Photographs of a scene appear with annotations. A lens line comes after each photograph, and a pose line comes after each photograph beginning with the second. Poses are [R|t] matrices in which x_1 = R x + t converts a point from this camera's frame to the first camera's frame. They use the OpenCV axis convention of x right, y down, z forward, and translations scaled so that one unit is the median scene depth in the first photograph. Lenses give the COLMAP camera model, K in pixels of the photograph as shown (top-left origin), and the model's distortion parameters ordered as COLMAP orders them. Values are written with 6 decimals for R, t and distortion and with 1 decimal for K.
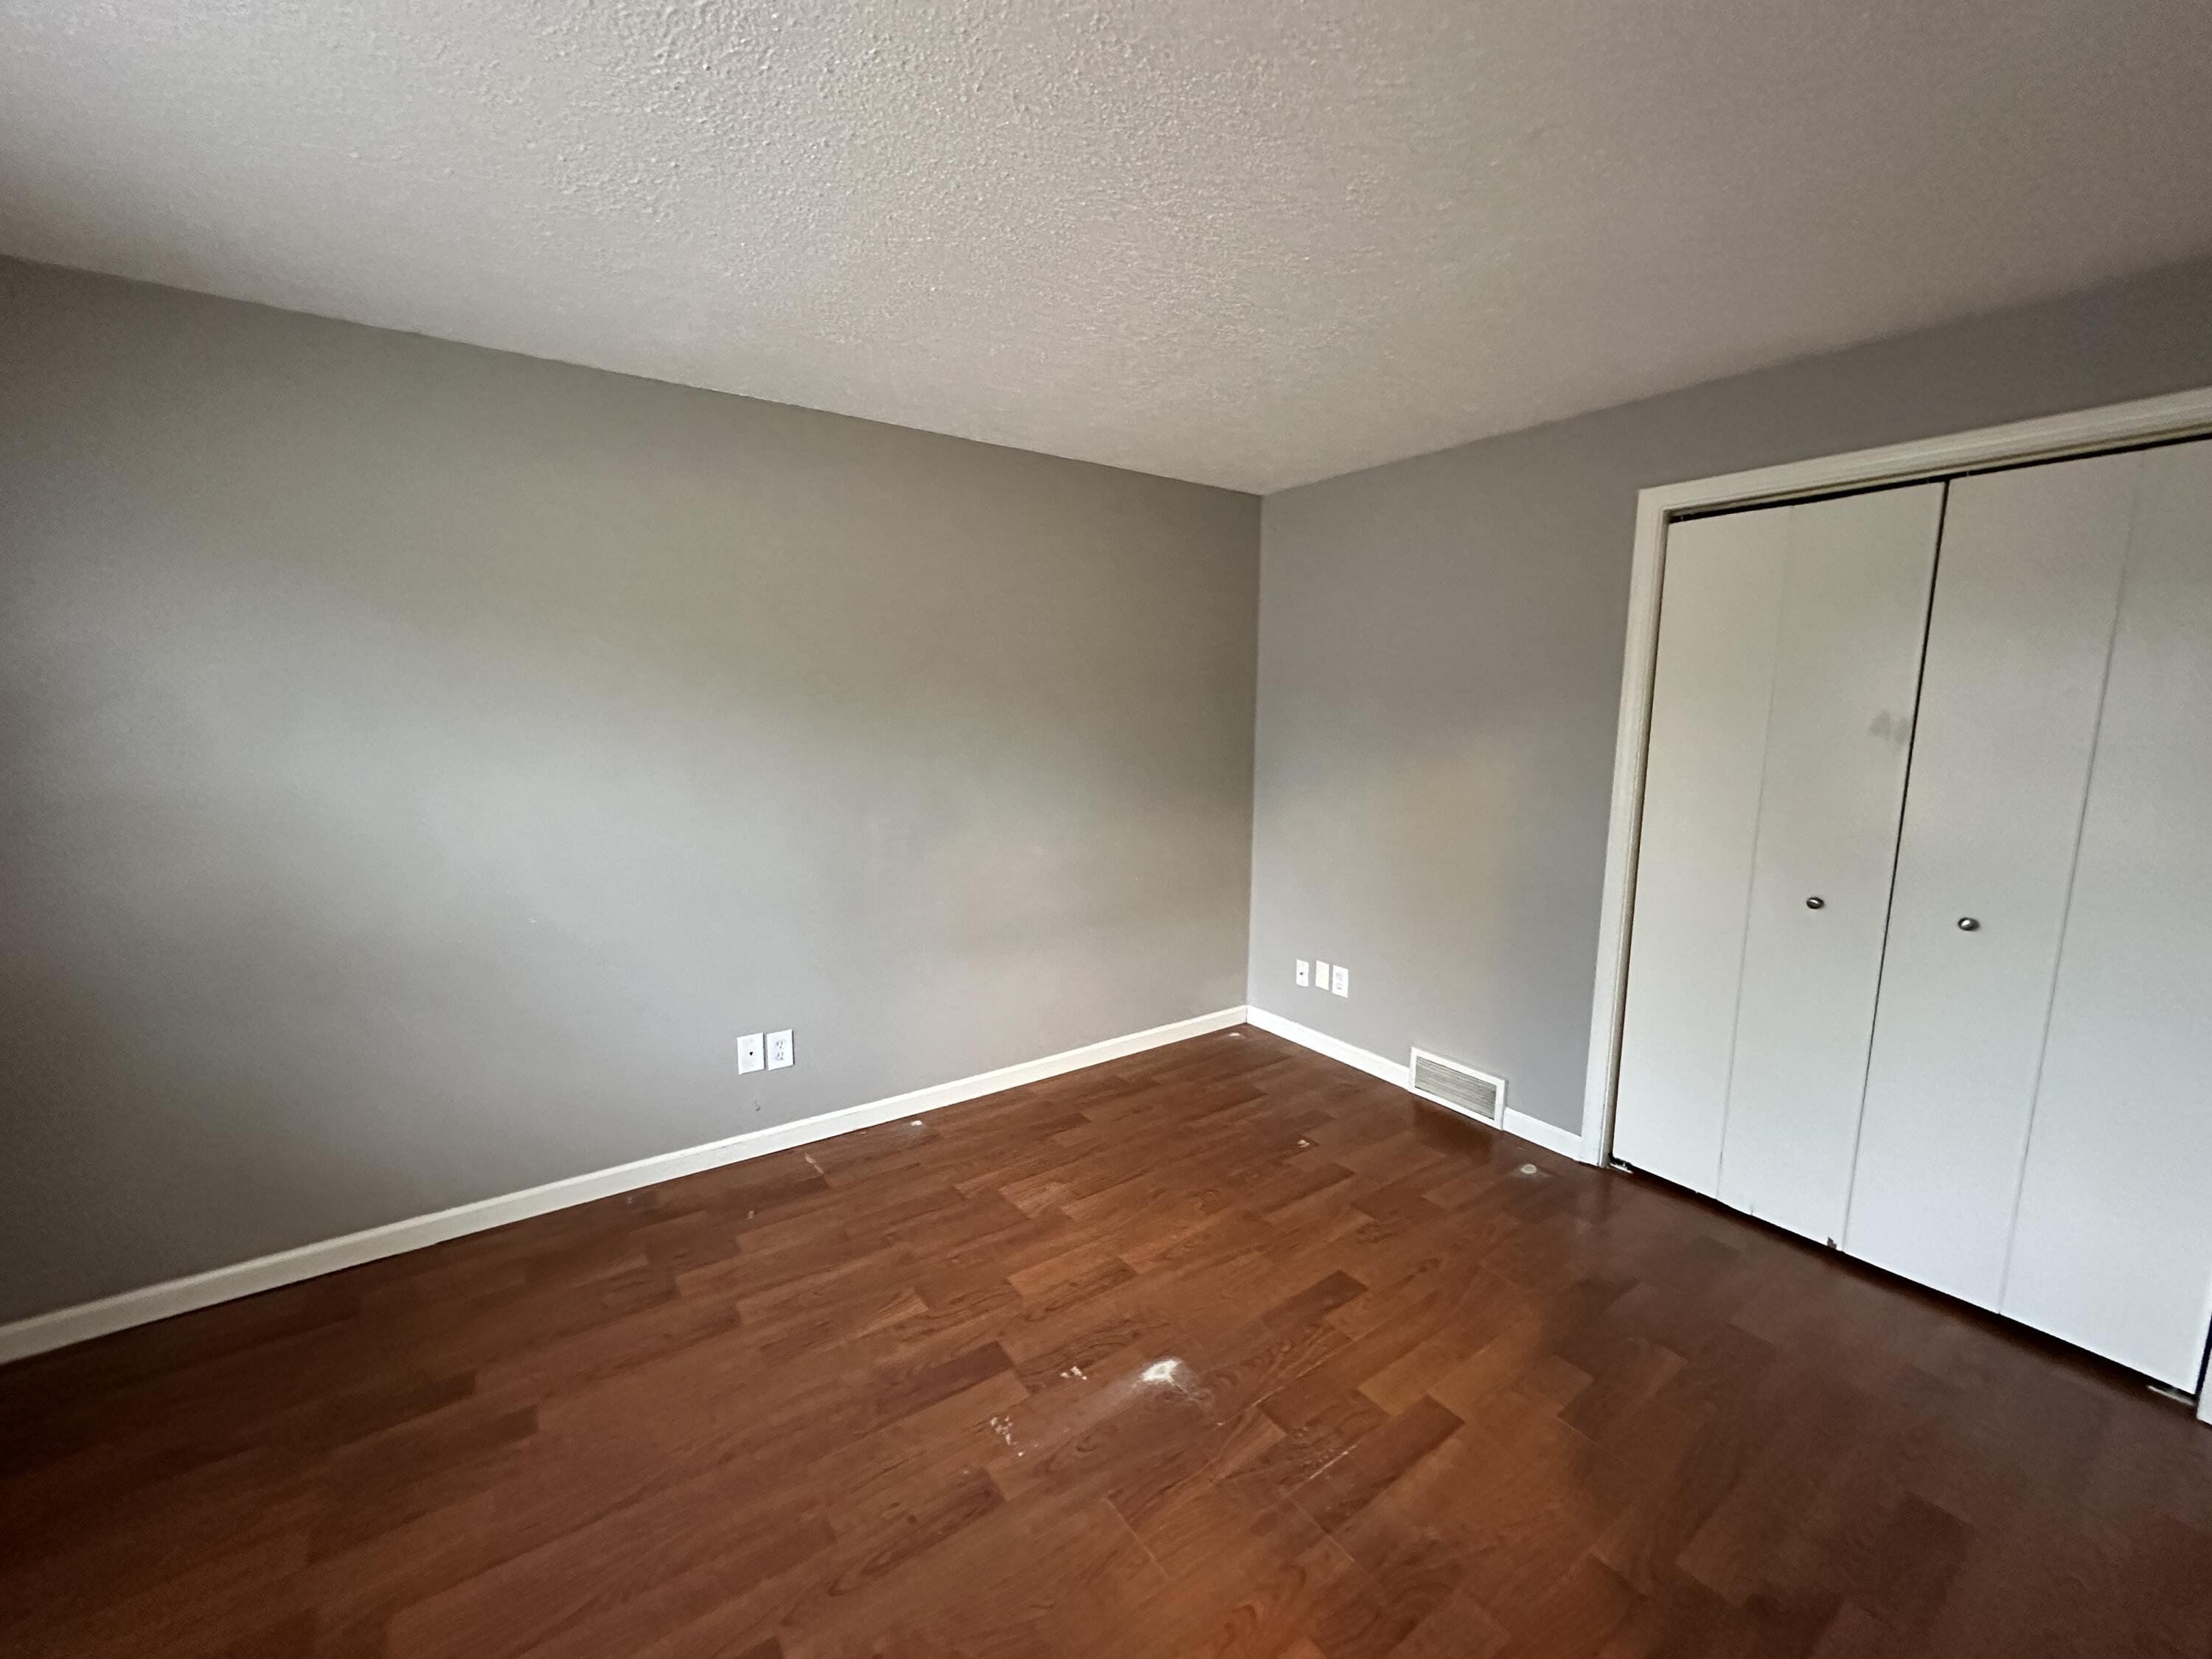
lens RADIAL K [[876.3, 0, 1117.0], [0, 876.3, 842.2], [0, 0, 1]] dist [-0.003389, 0.000170]
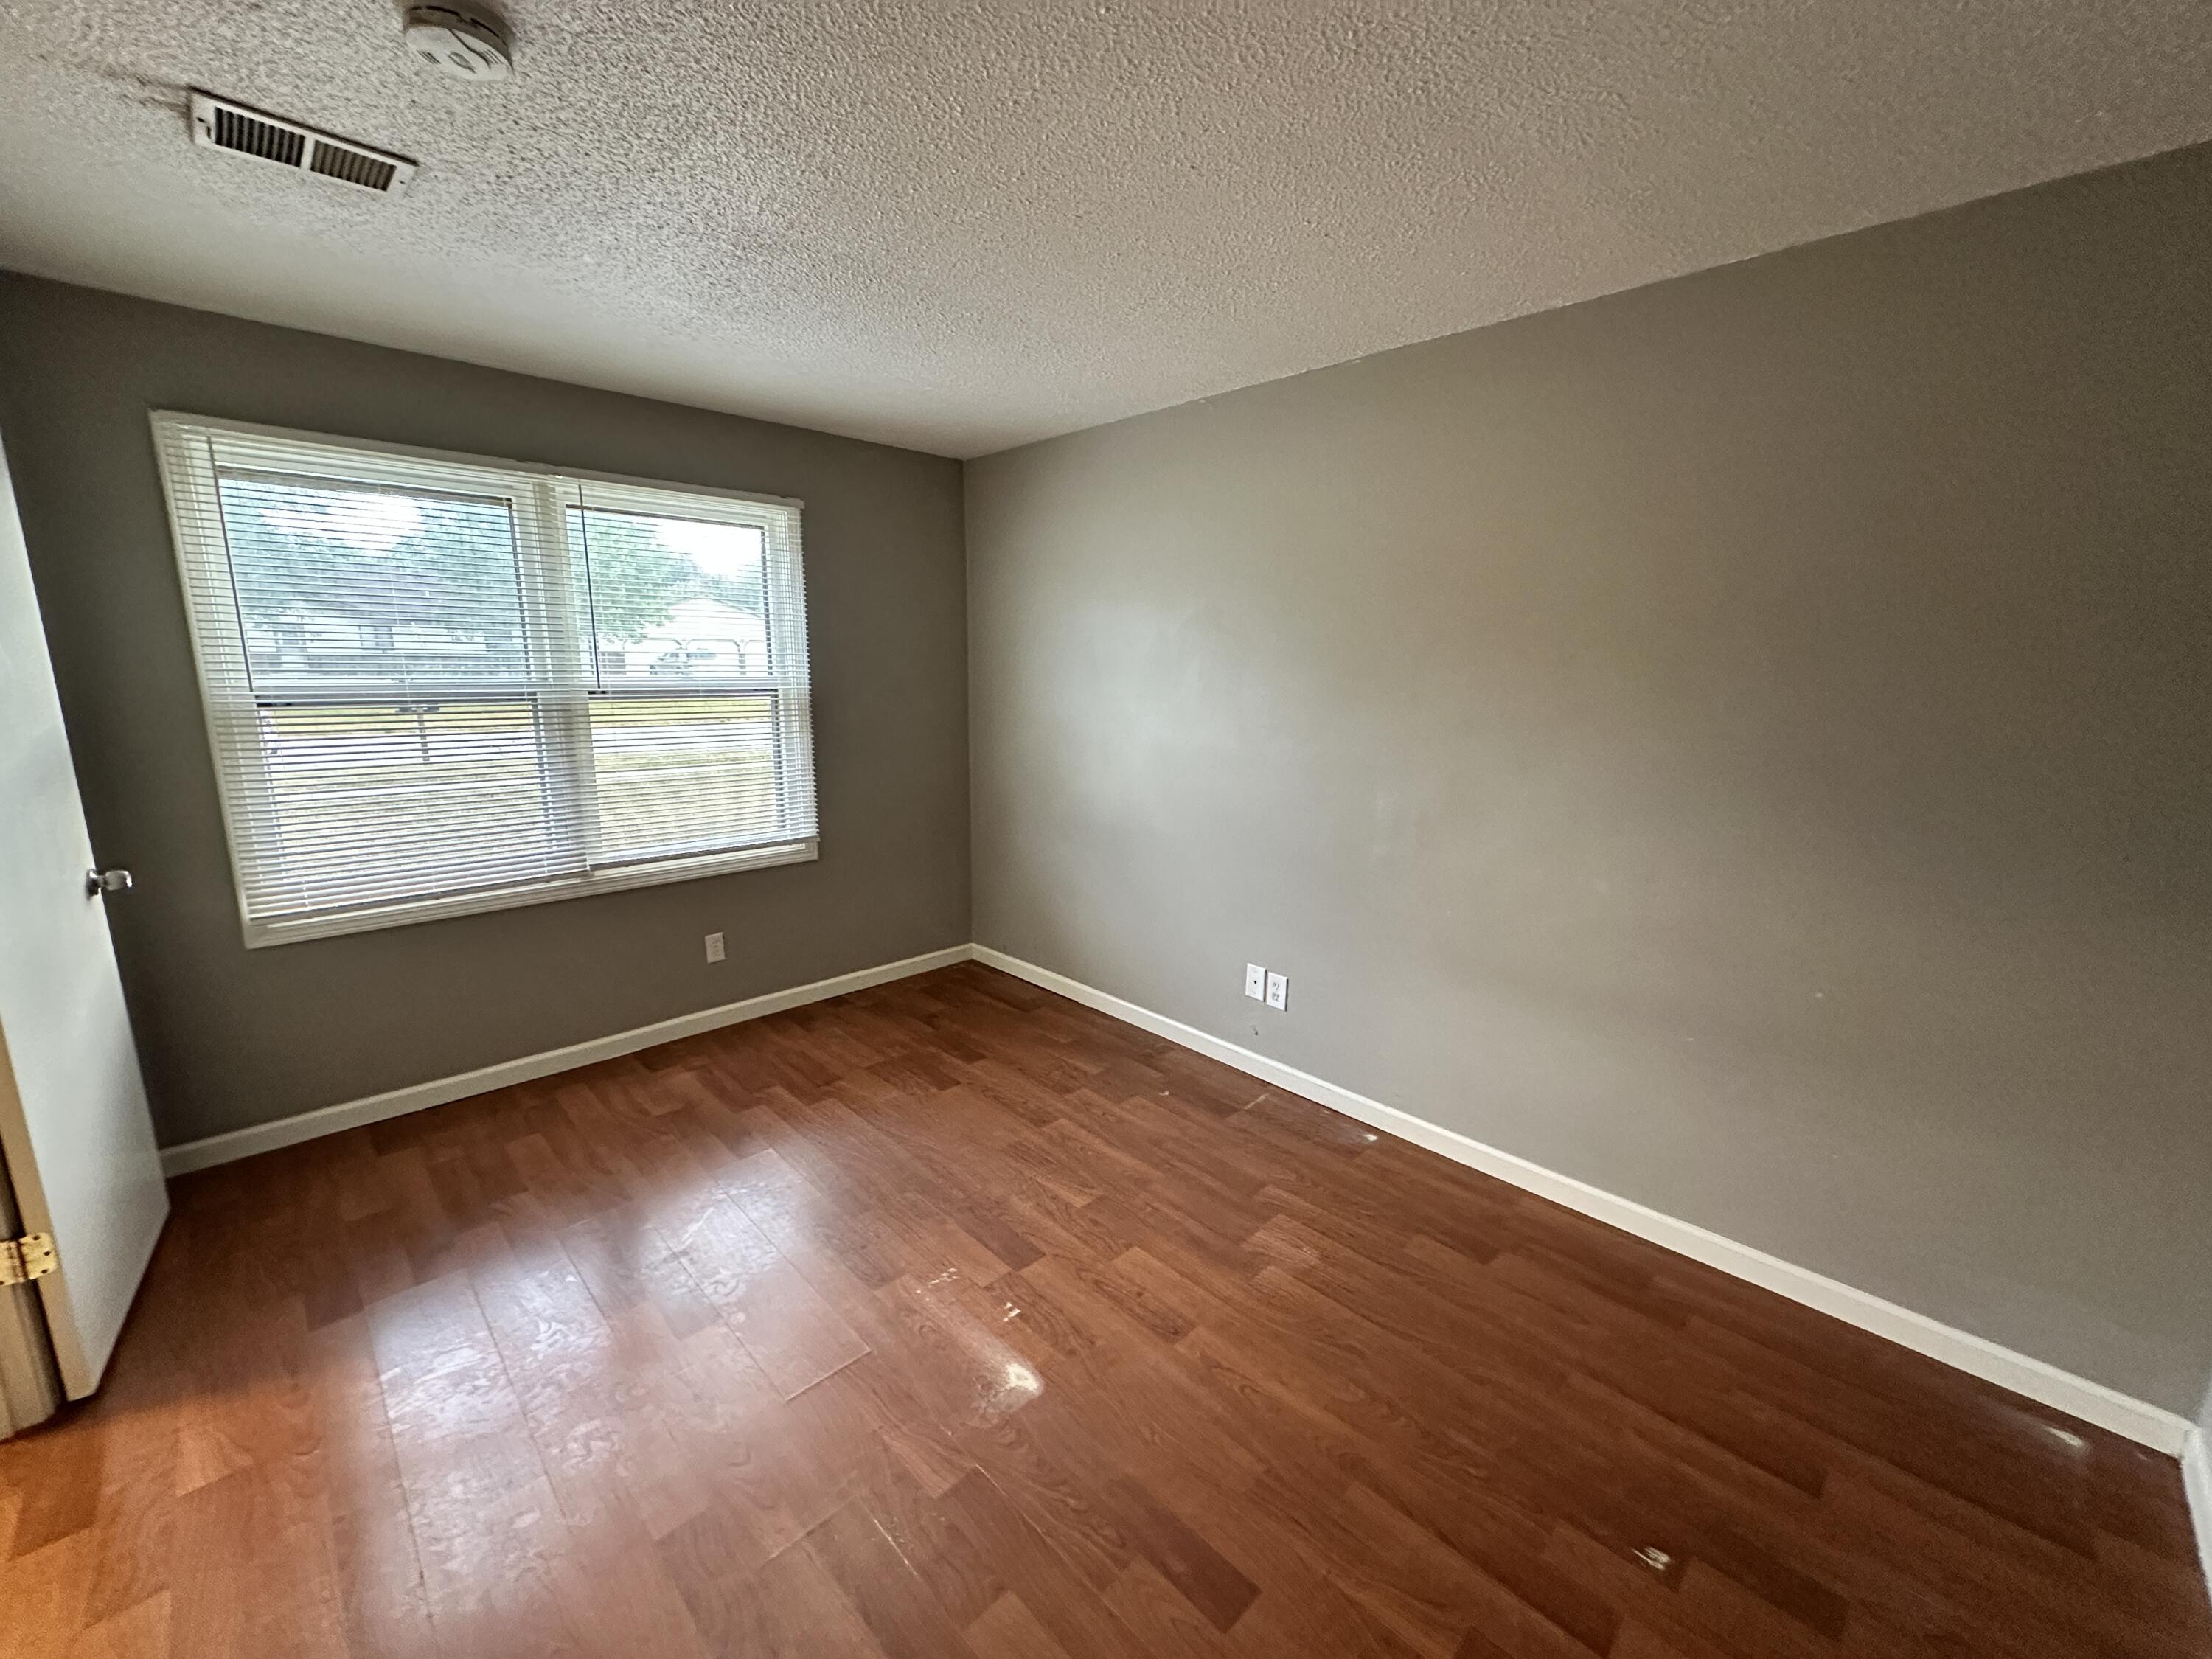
lens RADIAL K [[876.3, 0, 1098.1], [0, 876.3, 847.3], [0, 0, 1]] dist [-0.003389, 0.000170]
pose [[0.154666, 0.202660, -0.966958, 0.724052], [-0.166167, 0.970129, 0.176746, -0.107620], [0.973893, 0.133340, 0.183721, 0.705165]]
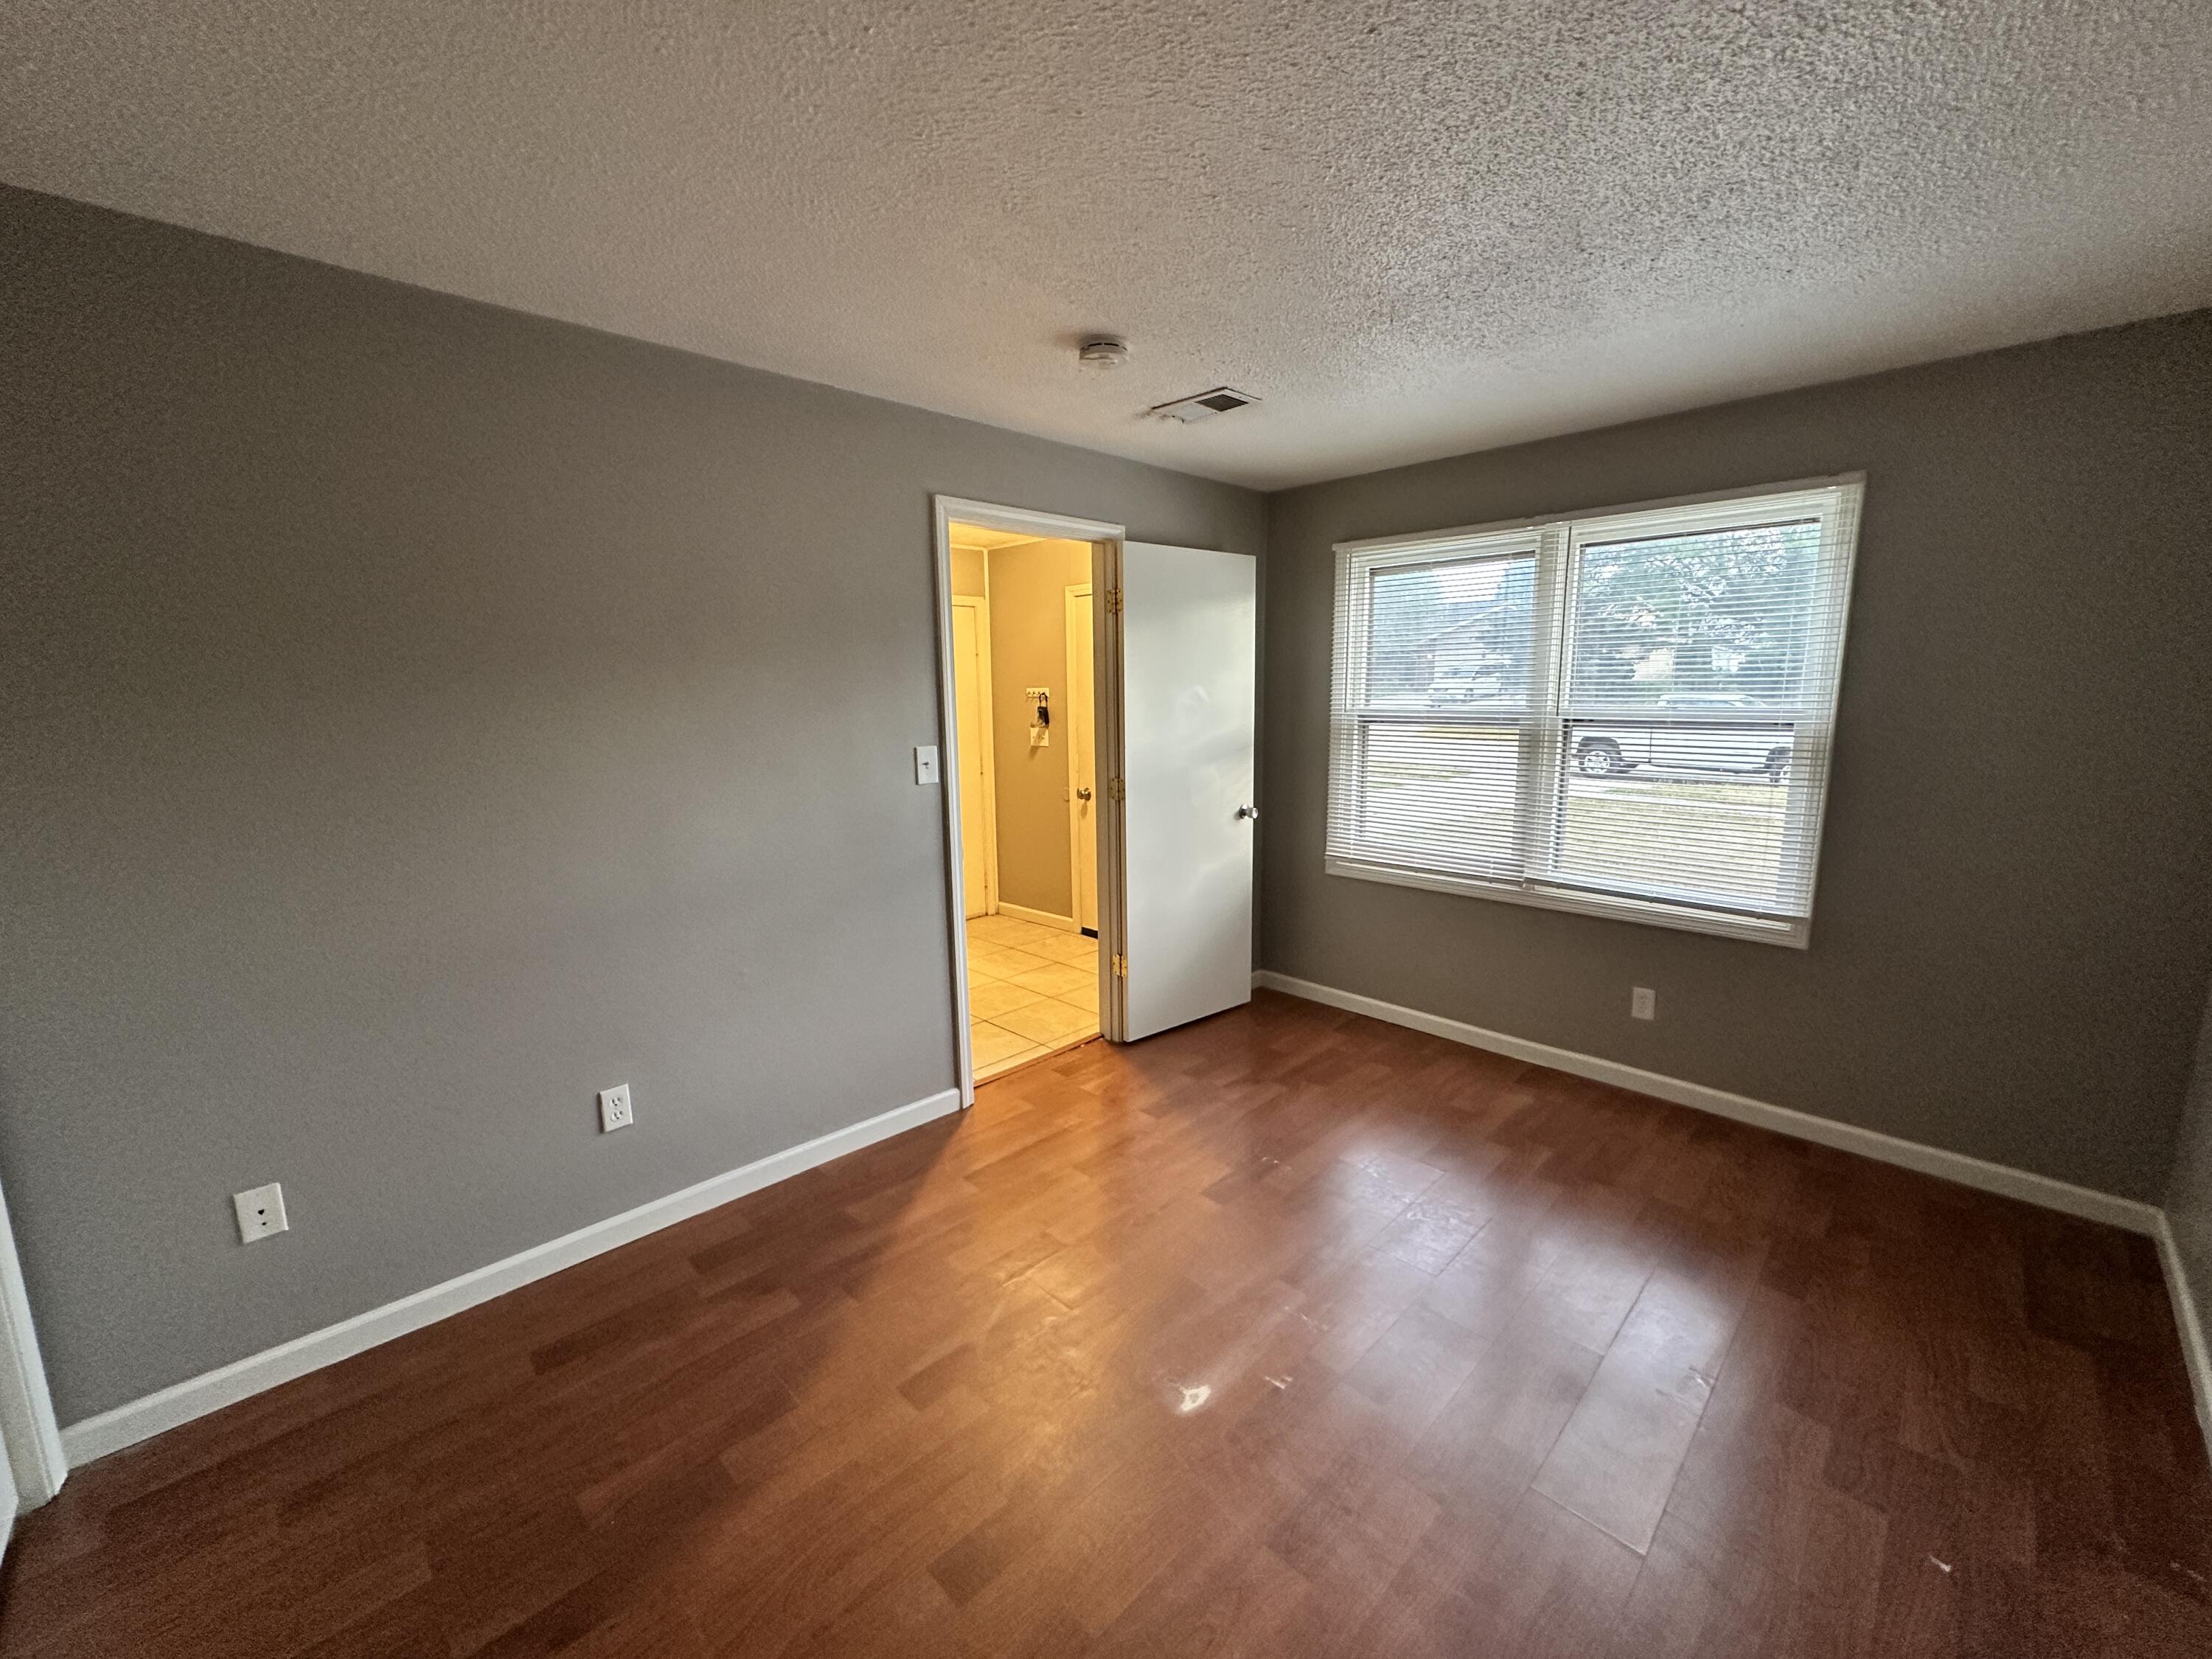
lens RADIAL K [[876.3, 0, 1103.1], [0, 876.3, 838.5], [0, 0, 1]] dist [-0.003389, 0.000170]
pose [[-0.986908, 0.037267, -0.156917, 0.232802], [-0.015854, 0.945809, 0.324337, -0.235658], [0.160501, 0.322579, -0.932836, 1.417143]]
